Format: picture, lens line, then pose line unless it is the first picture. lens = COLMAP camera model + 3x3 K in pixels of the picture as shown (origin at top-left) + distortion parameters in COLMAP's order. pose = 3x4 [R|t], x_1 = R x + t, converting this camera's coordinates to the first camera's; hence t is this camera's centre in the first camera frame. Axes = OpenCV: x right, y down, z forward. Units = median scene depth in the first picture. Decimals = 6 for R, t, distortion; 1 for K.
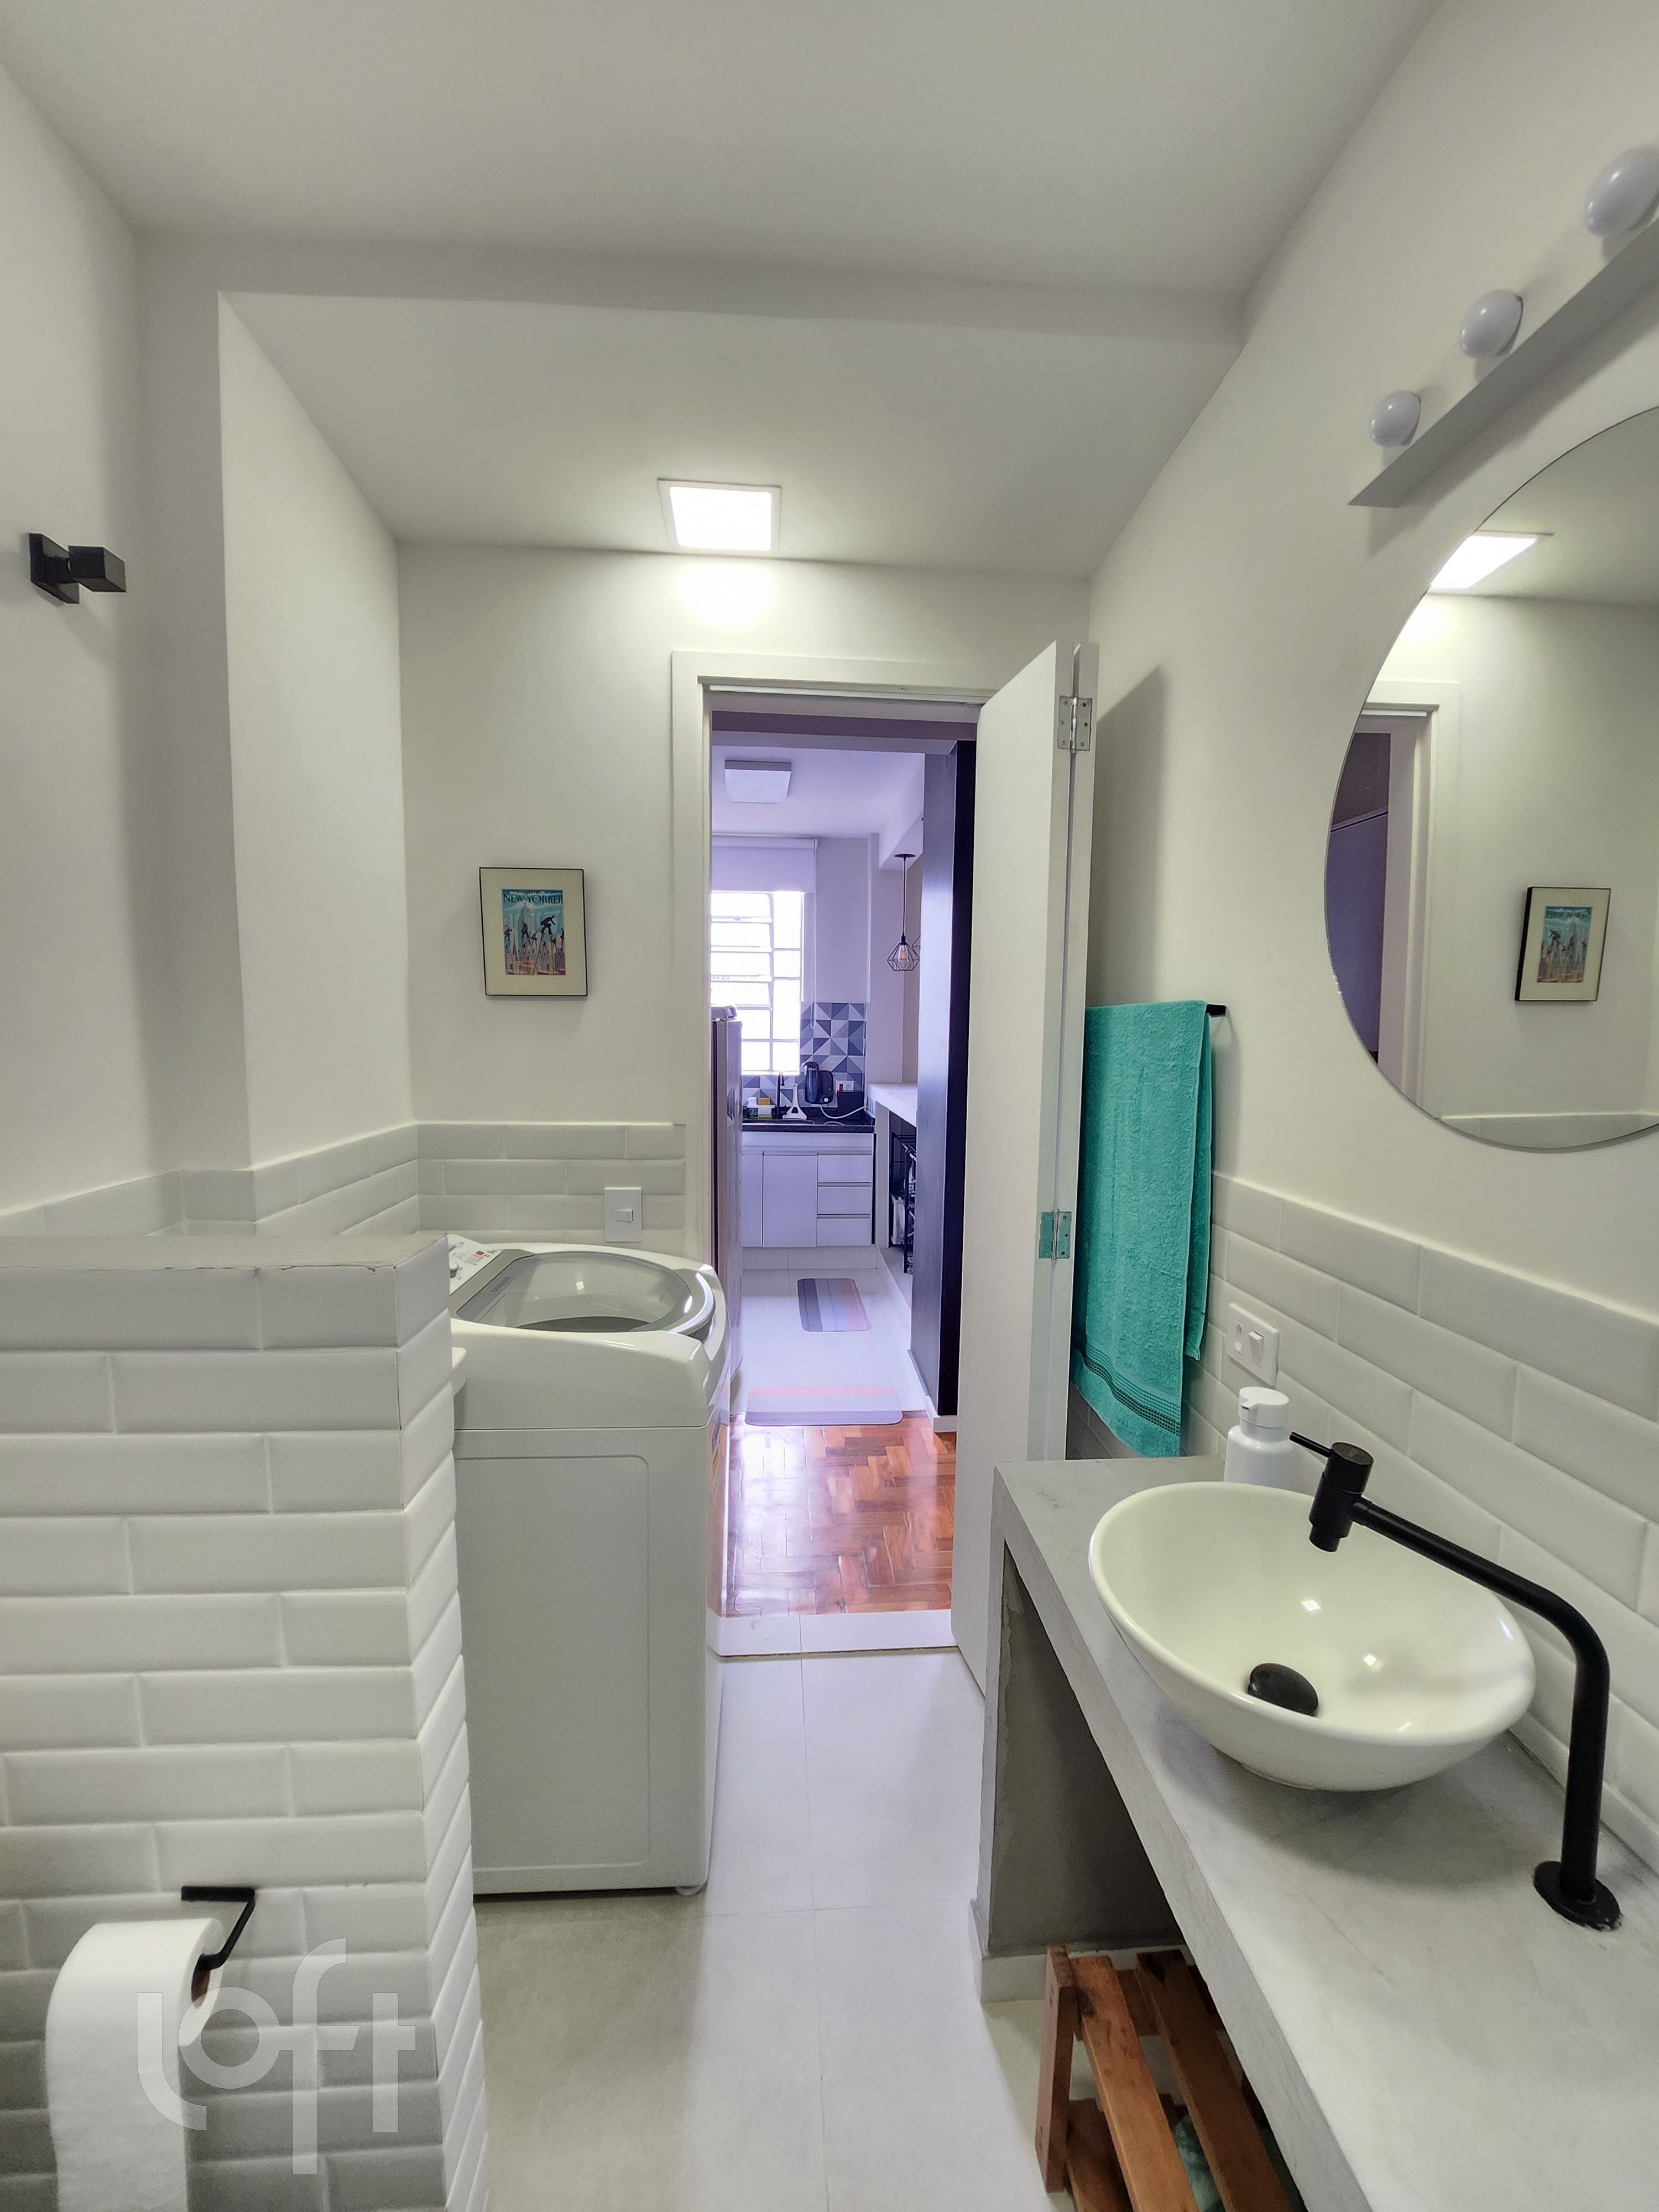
lens RADIAL K [[883.8, 0, 843.6], [0, 883.8, 1118.1], [0, 0, 1]] dist [-0.019493, 0.000769]
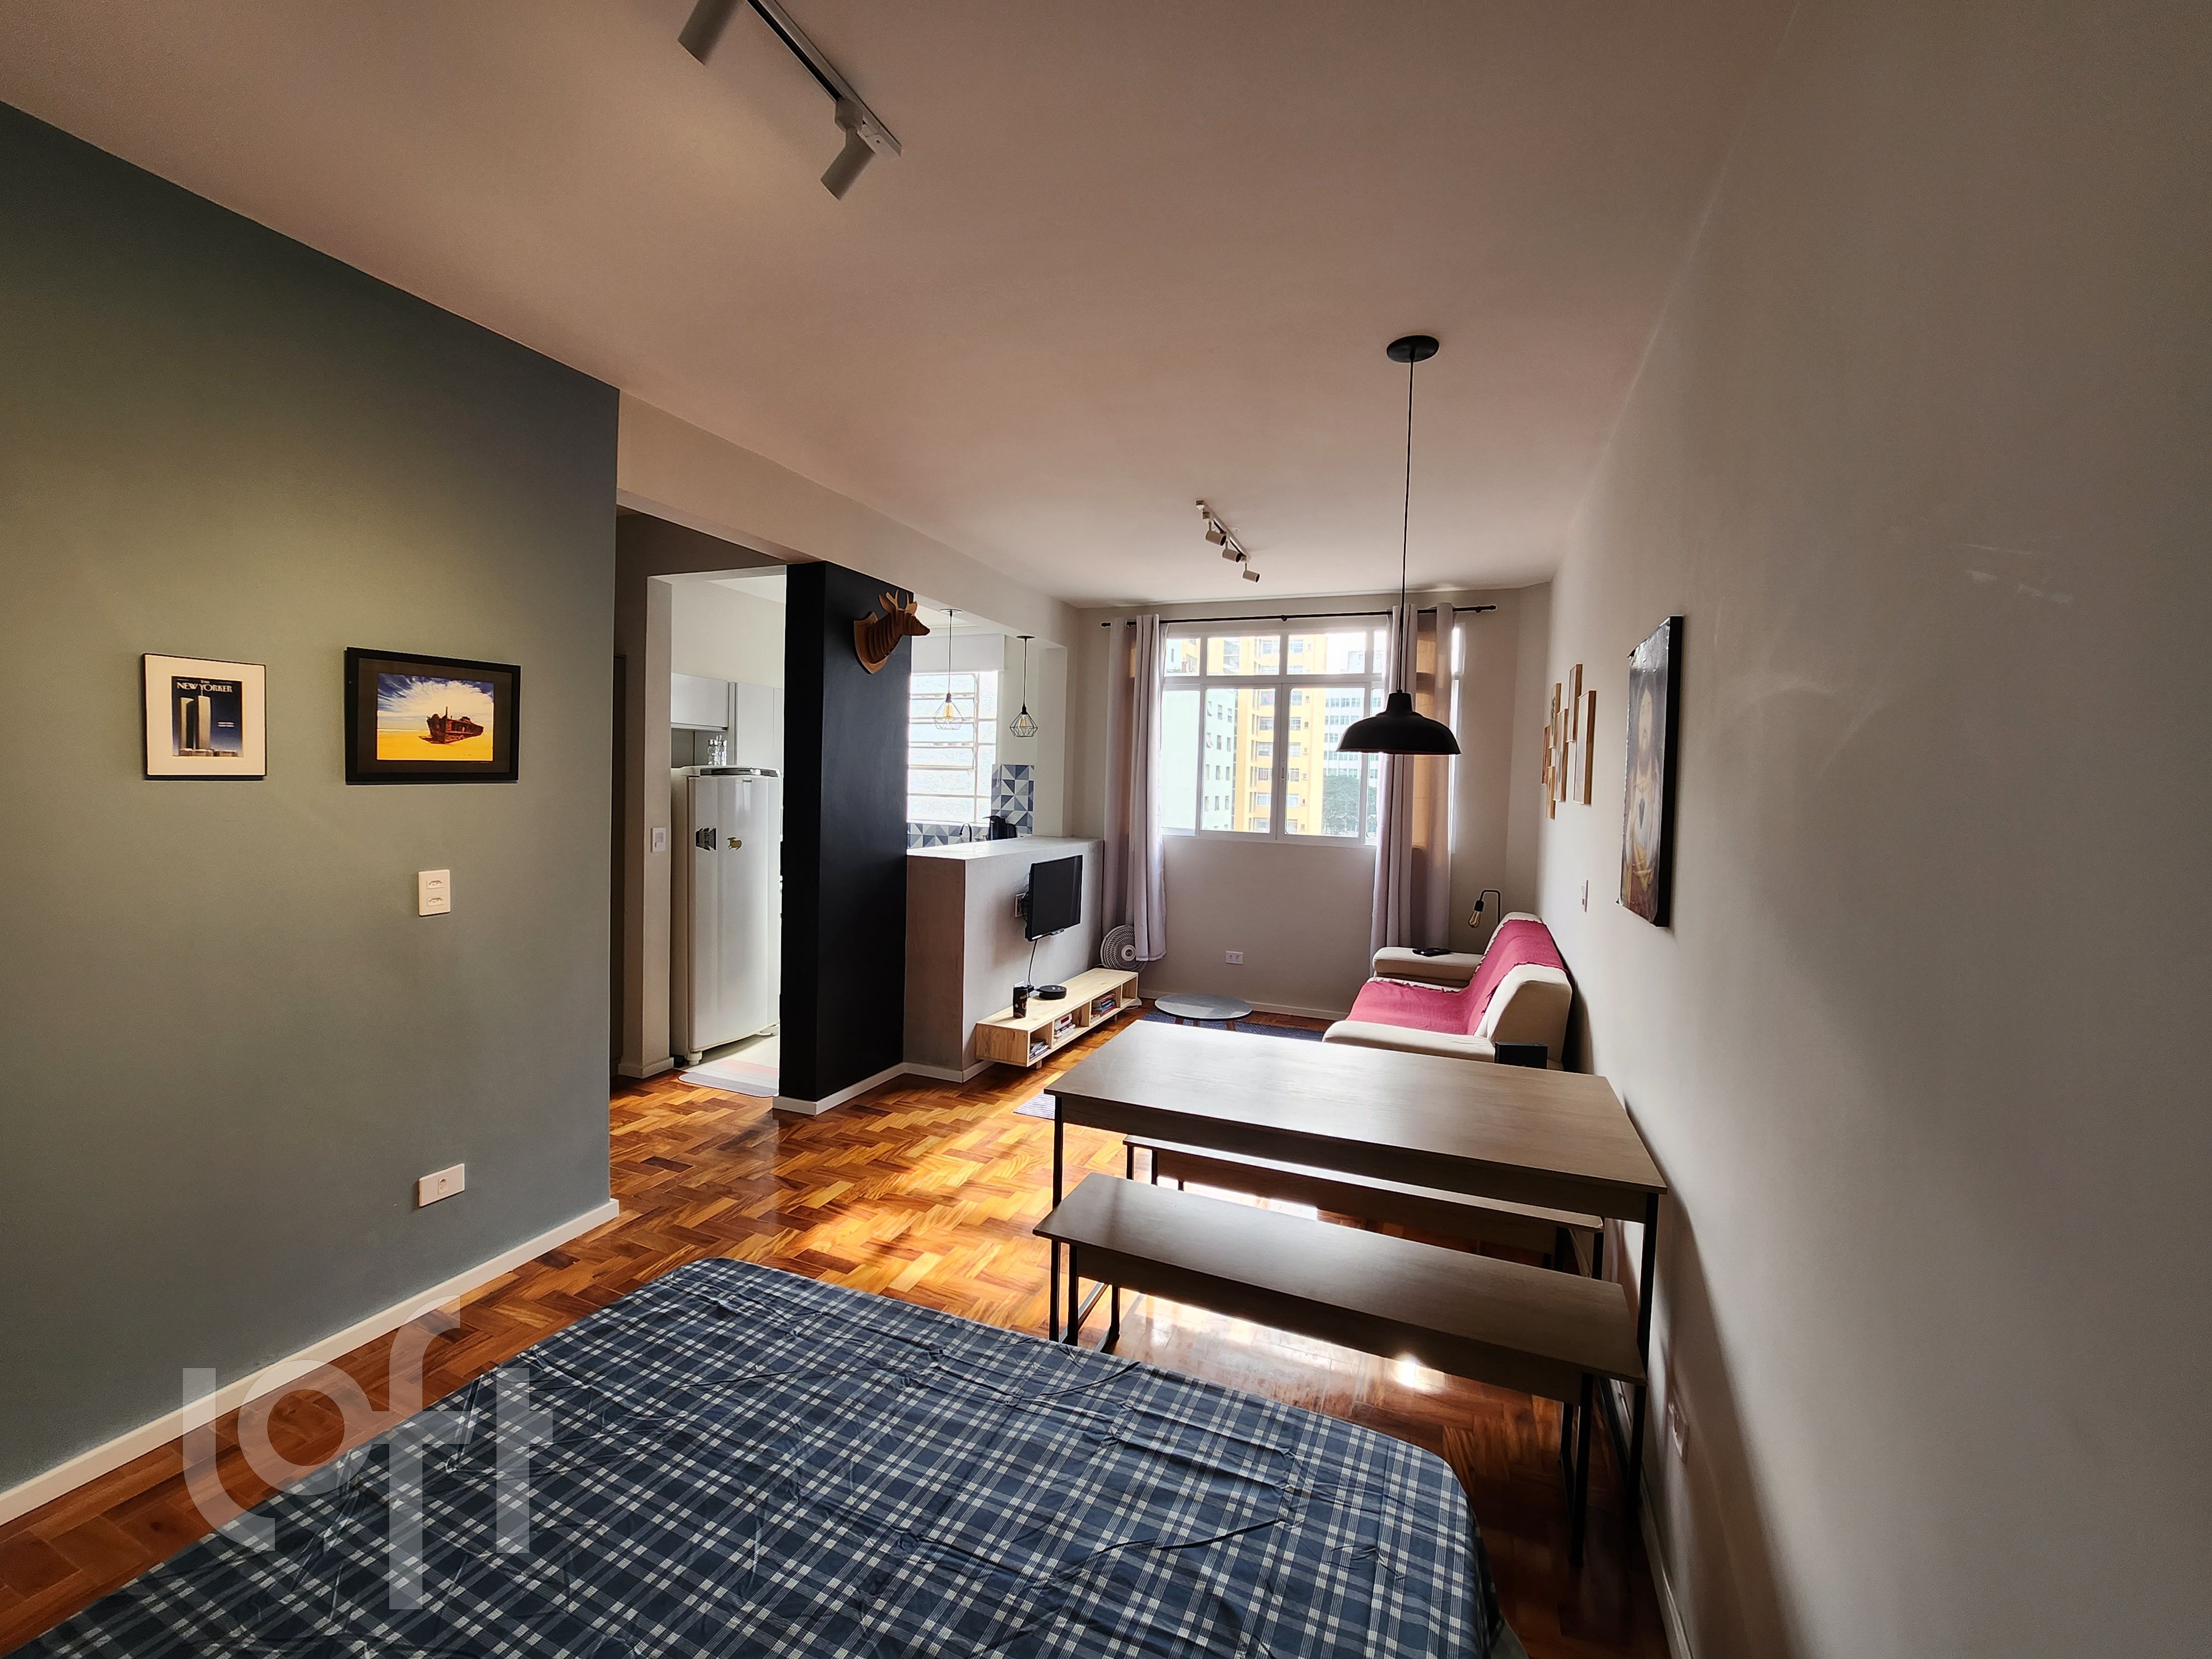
lens RADIAL K [[883.8, 0, 1107.8], [0, 883.8, 808.5], [0, 0, 1]] dist [-0.019493, 0.000769]
pose [[0.895965, 0.024556, -0.443446, 0.602833], [-0.060316, 0.995947, -0.066717, -0.005026], [0.440011, 0.086523, 0.893815, 0.033590]]
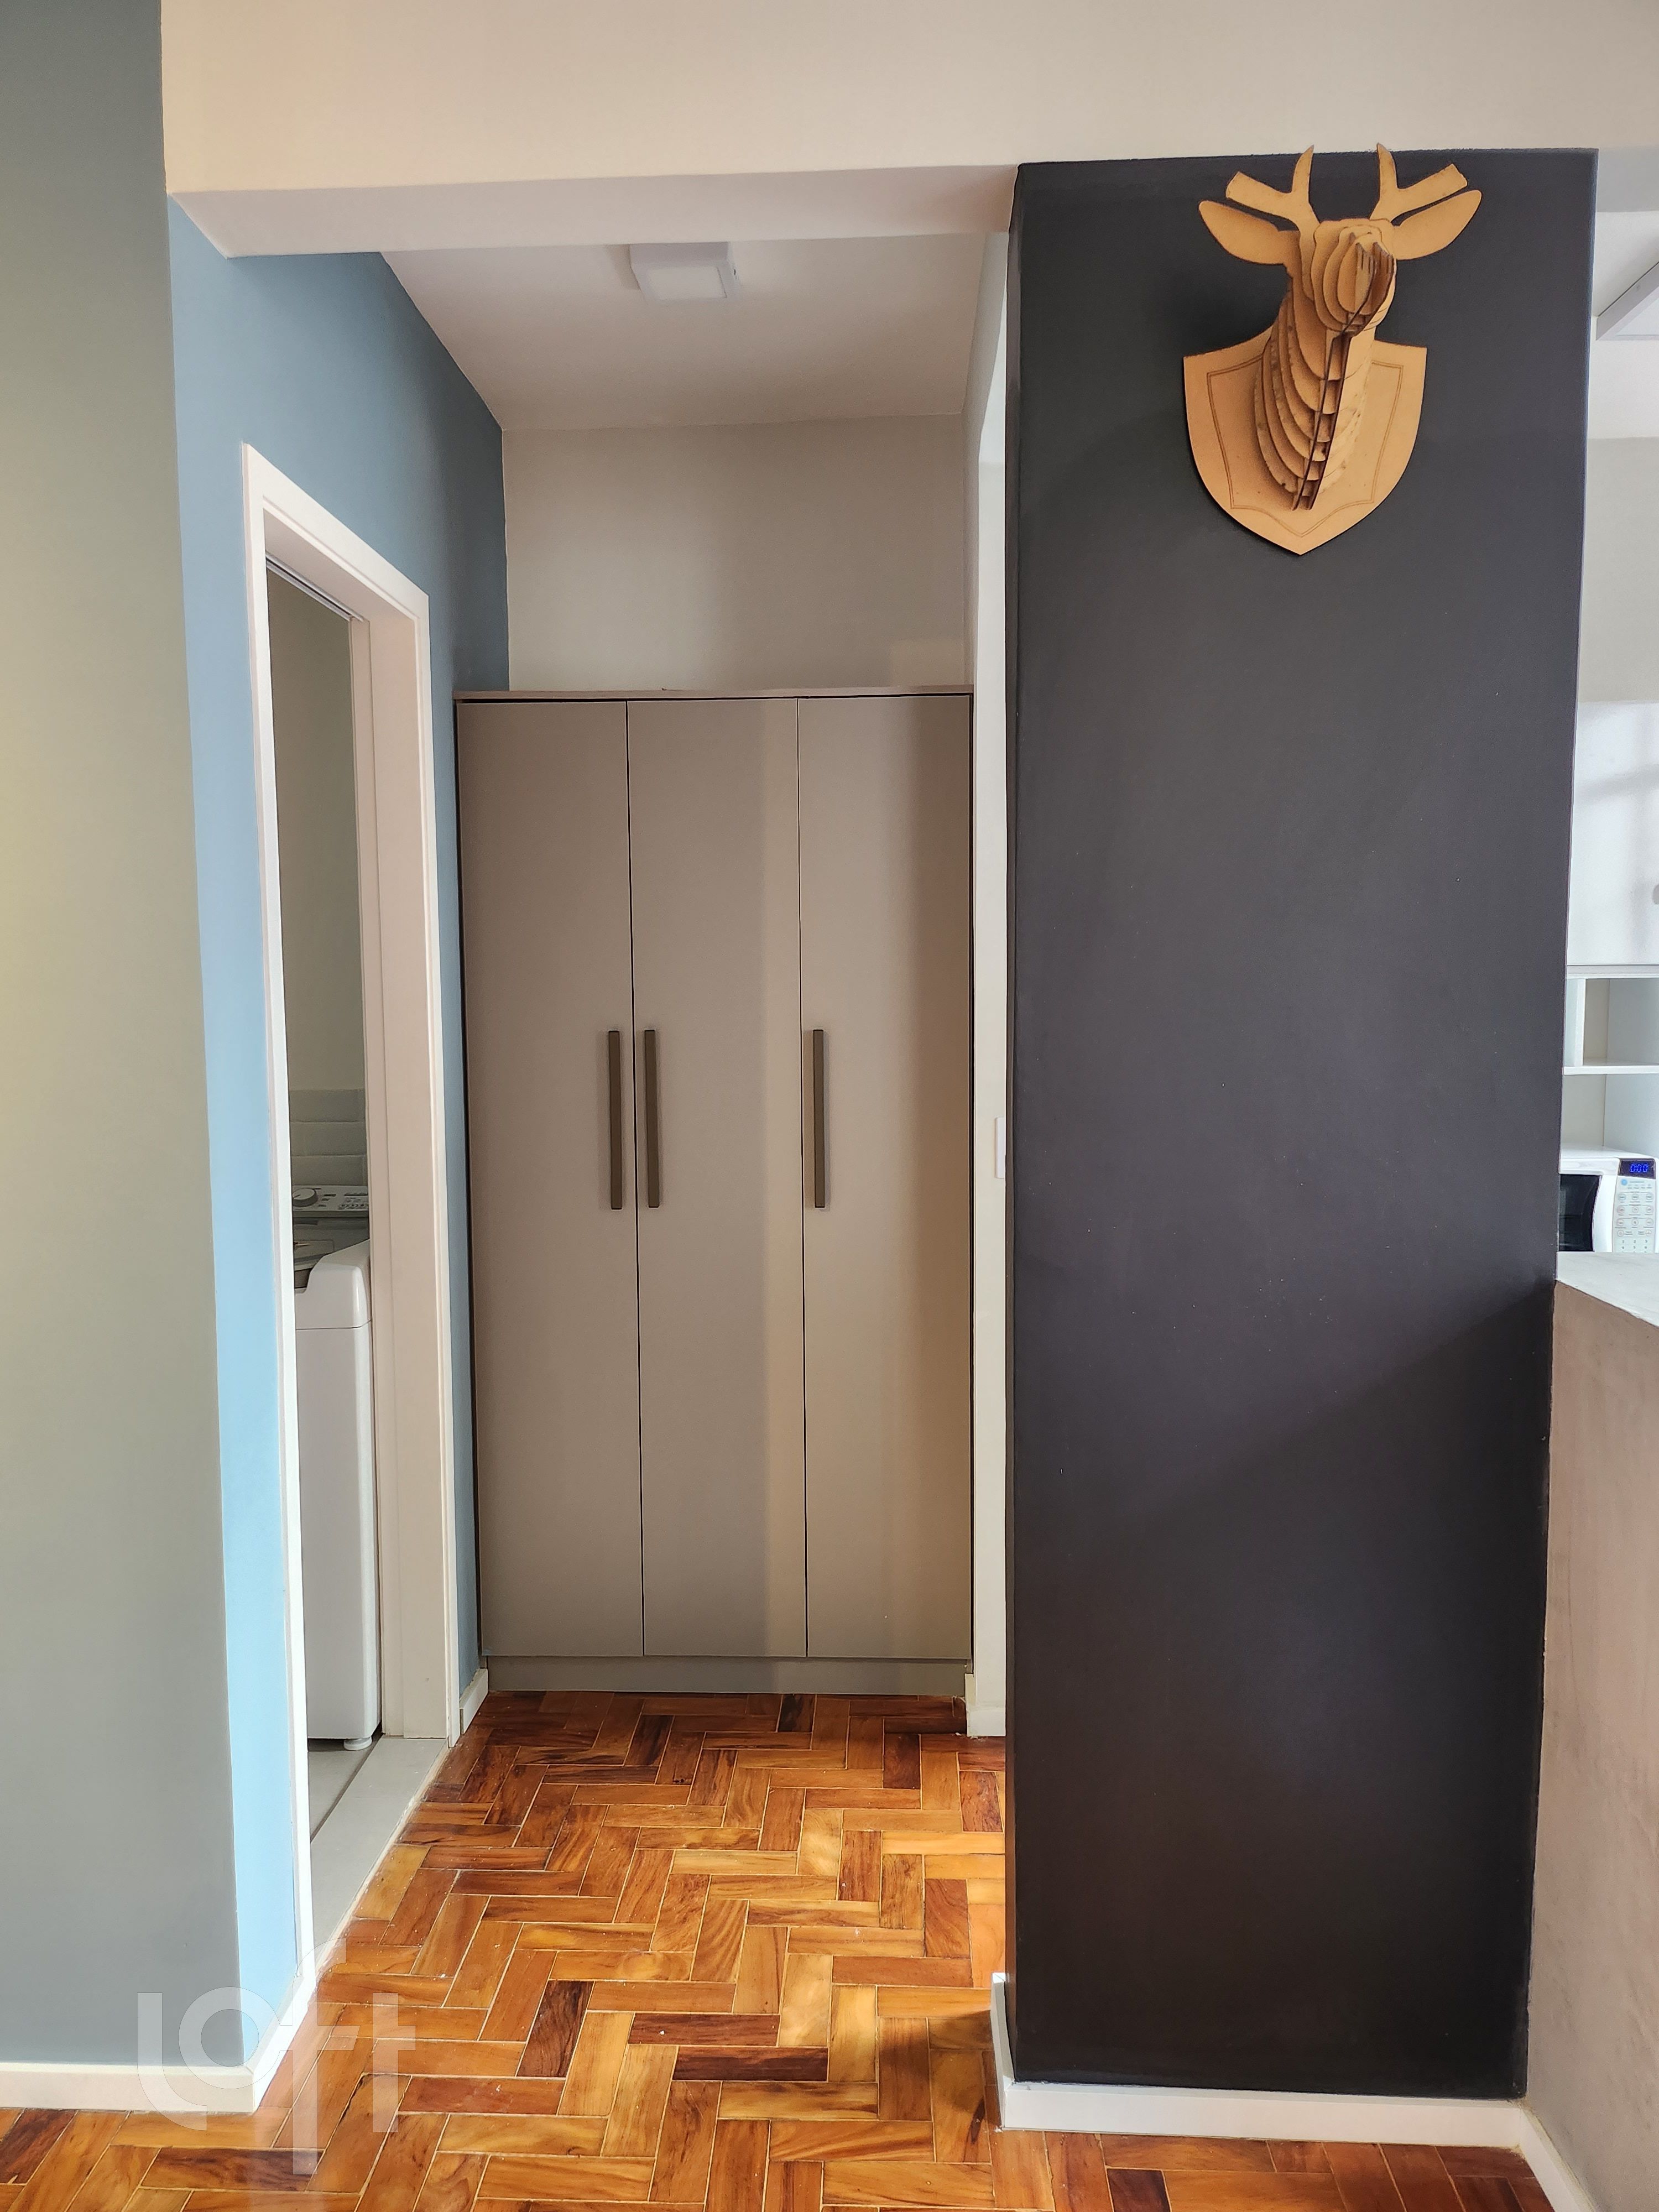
lens RADIAL K [[1562.1, 0, 834.6], [0, 1562.1, 1115.4], [0, 0, 1]] dist [0.051967, -0.045323]
pose [[-0.093196, 0.054819, -0.994138, 0.454554], [-0.098143, 0.993115, 0.063963, -0.044712], [0.990799, 0.103529, -0.087174, 0.525974]]
